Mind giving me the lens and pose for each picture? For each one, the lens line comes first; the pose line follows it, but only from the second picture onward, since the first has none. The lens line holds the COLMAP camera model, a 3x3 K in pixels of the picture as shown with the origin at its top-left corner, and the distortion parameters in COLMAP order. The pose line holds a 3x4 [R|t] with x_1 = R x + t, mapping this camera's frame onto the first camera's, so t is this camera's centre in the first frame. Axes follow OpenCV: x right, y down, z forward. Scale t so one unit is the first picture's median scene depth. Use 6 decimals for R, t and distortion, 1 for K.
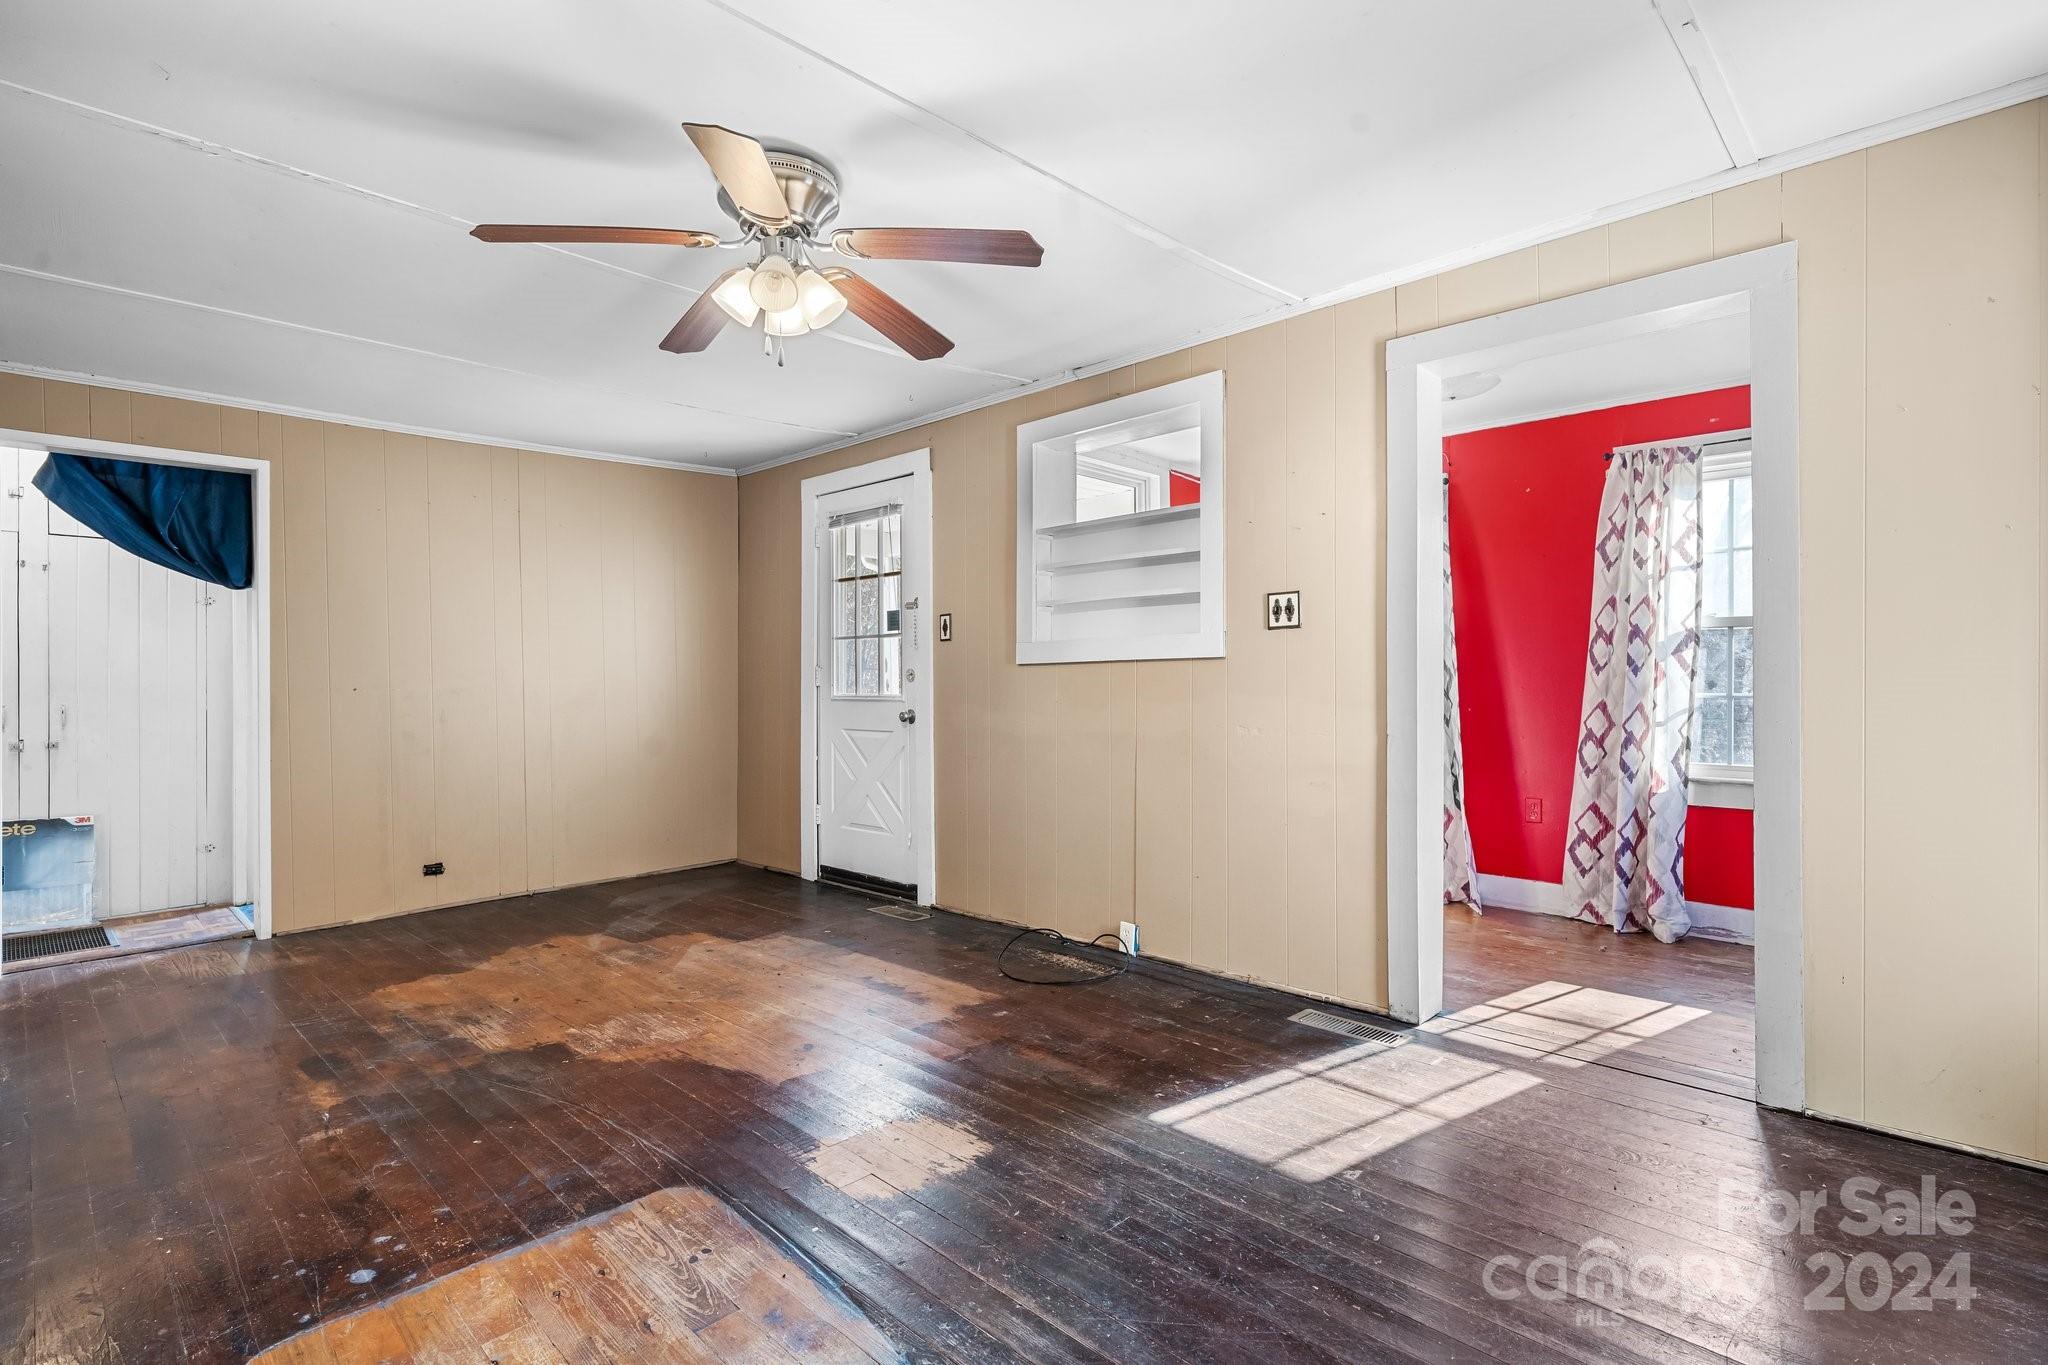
lens RADIAL K [[1013.6, 0, 1013.2], [0, 1013.6, 687.3], [0, 0, 1]] dist [-0.002759, 0.000152]
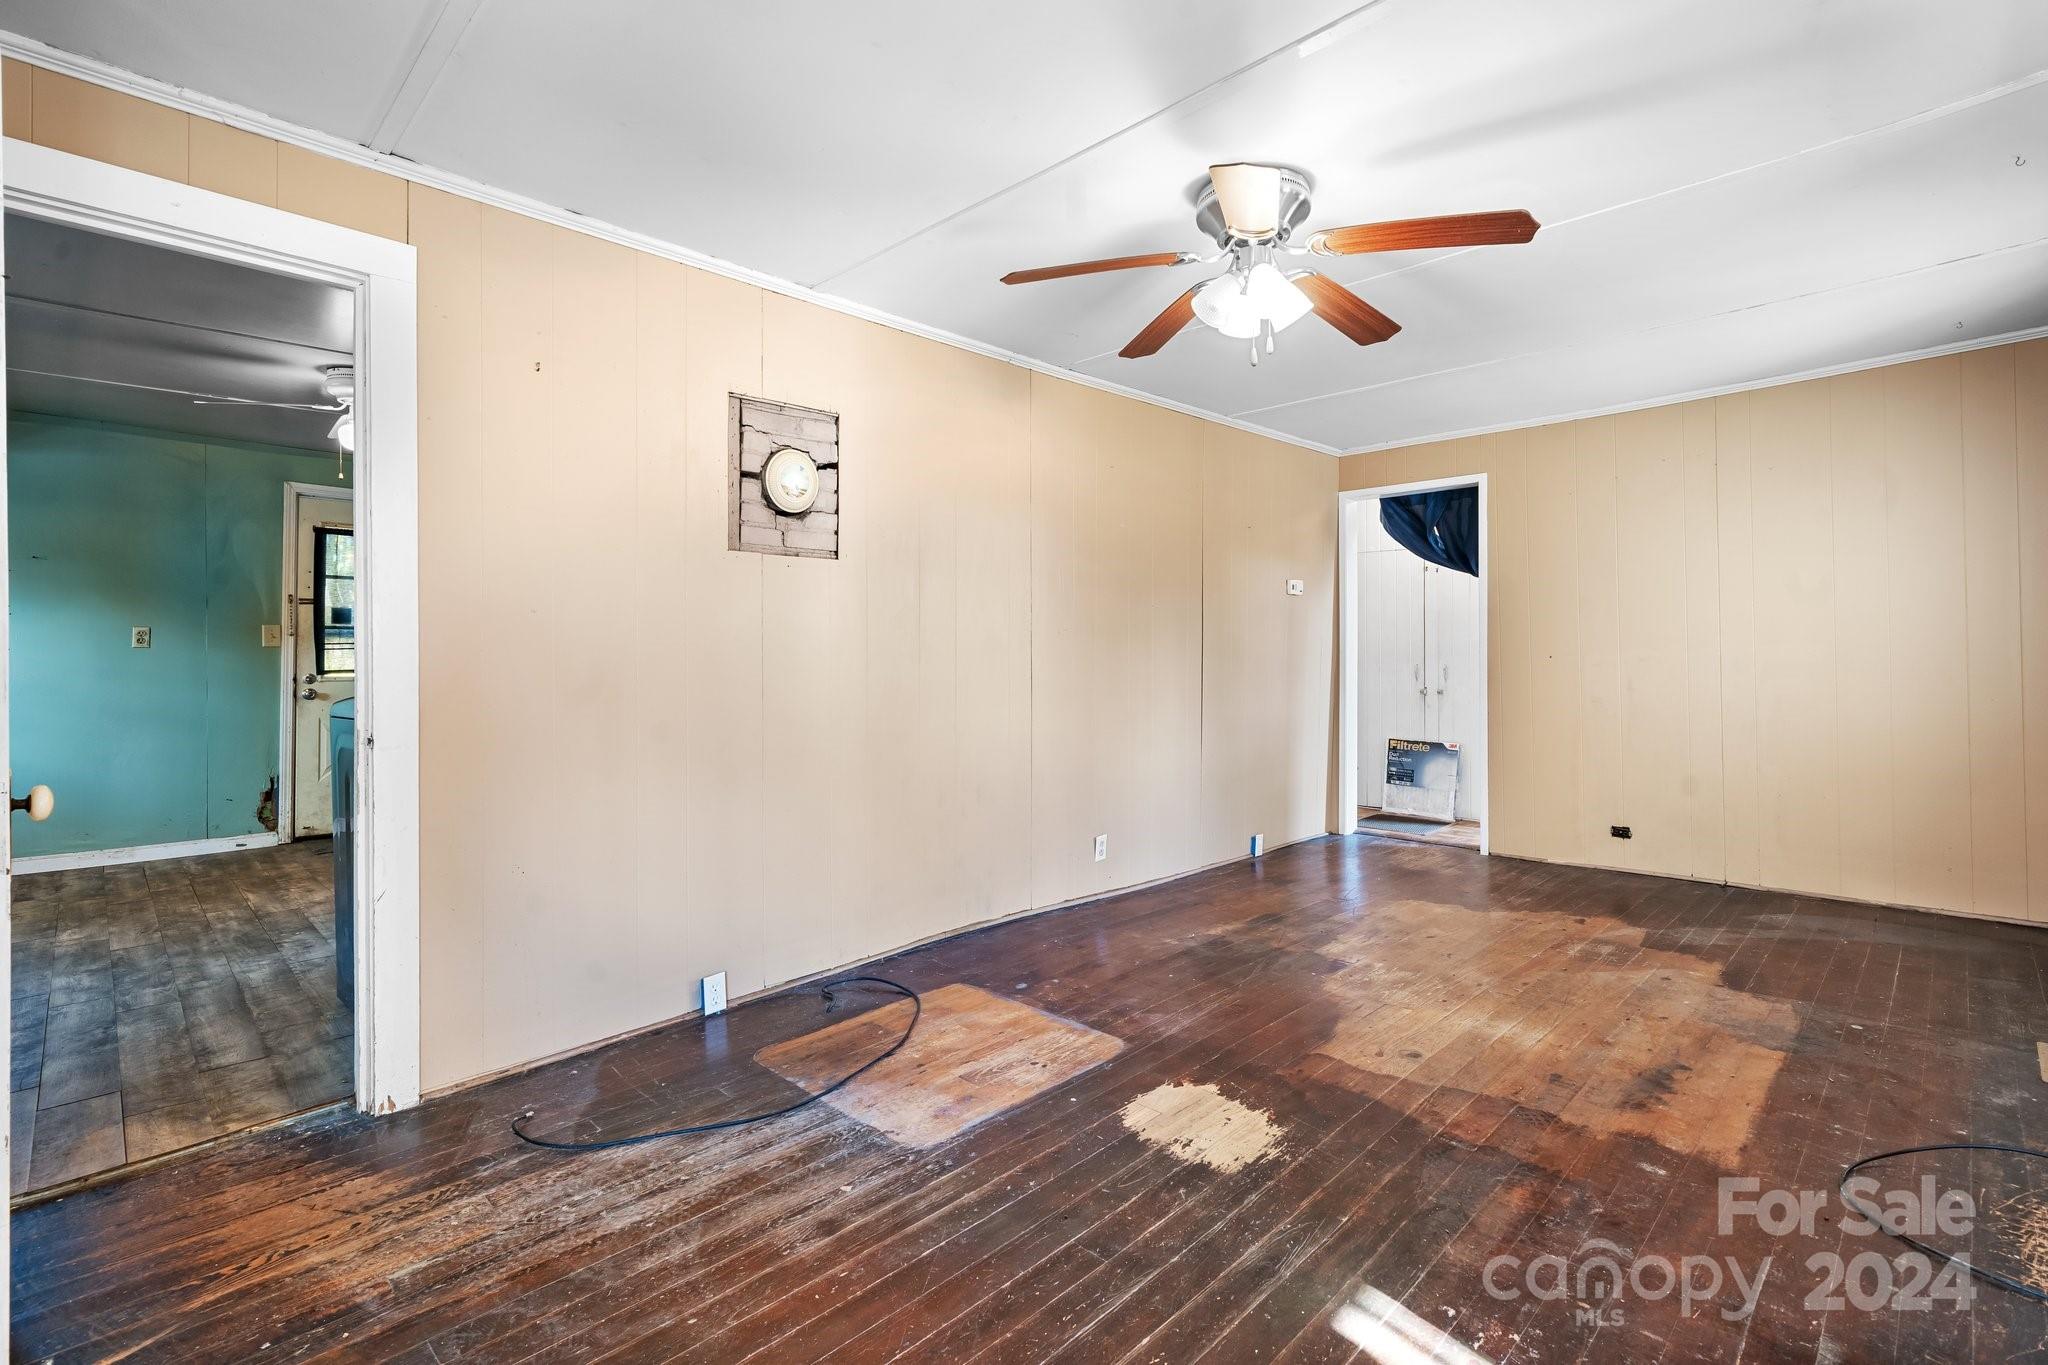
lens RADIAL K [[931.8, 0, 988.3], [0, 931.8, 661.1], [0, 0, 1]] dist [0.001017, 0.000880]
pose [[-0.032997, 0.020148, -0.999252, 0.496333], [0.000462, 0.999797, 0.020144, -0.017323], [0.999455, 0.000203, -0.033000, 0.484457]]
